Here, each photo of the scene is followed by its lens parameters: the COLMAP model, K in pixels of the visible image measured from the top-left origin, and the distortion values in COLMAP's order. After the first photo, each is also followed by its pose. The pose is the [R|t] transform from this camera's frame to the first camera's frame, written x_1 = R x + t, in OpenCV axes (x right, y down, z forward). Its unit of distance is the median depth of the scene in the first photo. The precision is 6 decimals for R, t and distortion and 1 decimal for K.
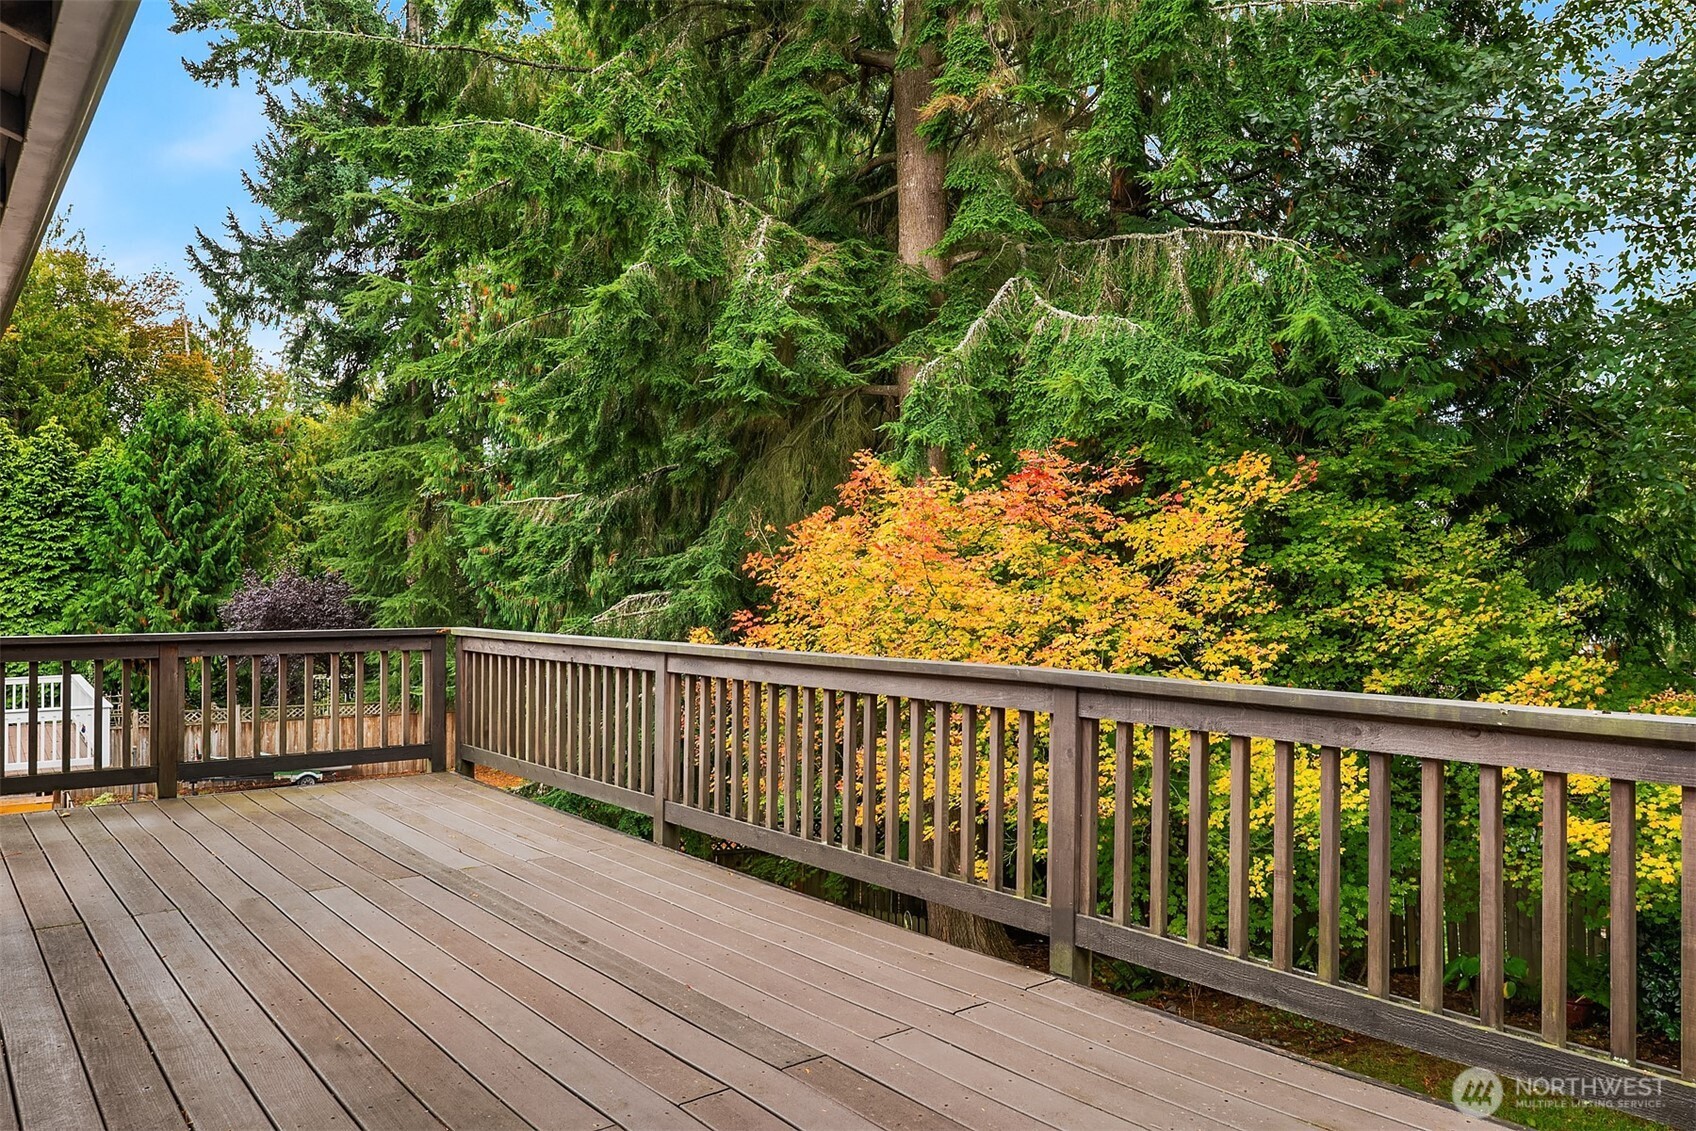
lens RADIAL K [[1175.1, 0, 851.0], [0, 1175.1, 572.2], [0, 0, 1]] dist [0.007306, 0.000560]
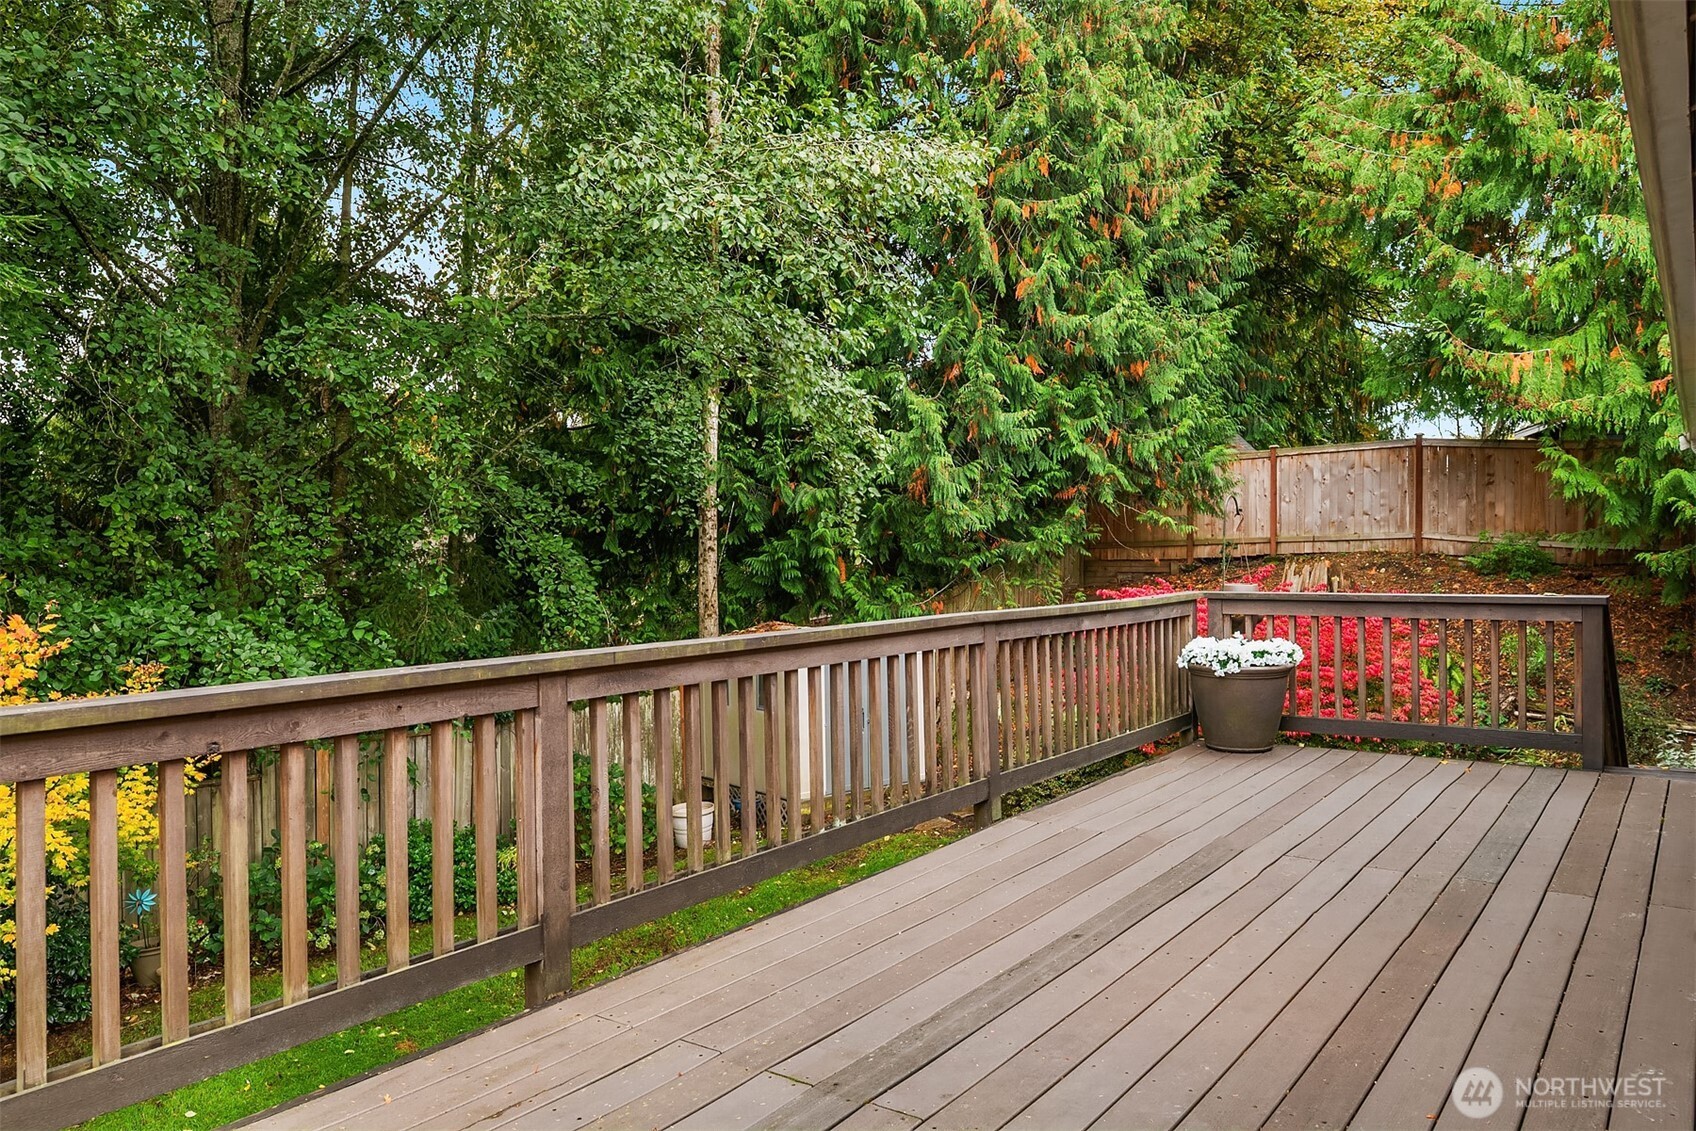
lens RADIAL K [[1175.1, 0, 848.5], [0, 1175.1, 562.6], [0, 0, 1]] dist [0.007306, 0.000560]
pose [[-0.264282, 0.002330, 0.964443, -1.010582], [0.000831, 0.999997, -0.002188, 0.021134], [-0.964445, 0.000223, -0.264283, 1.334681]]
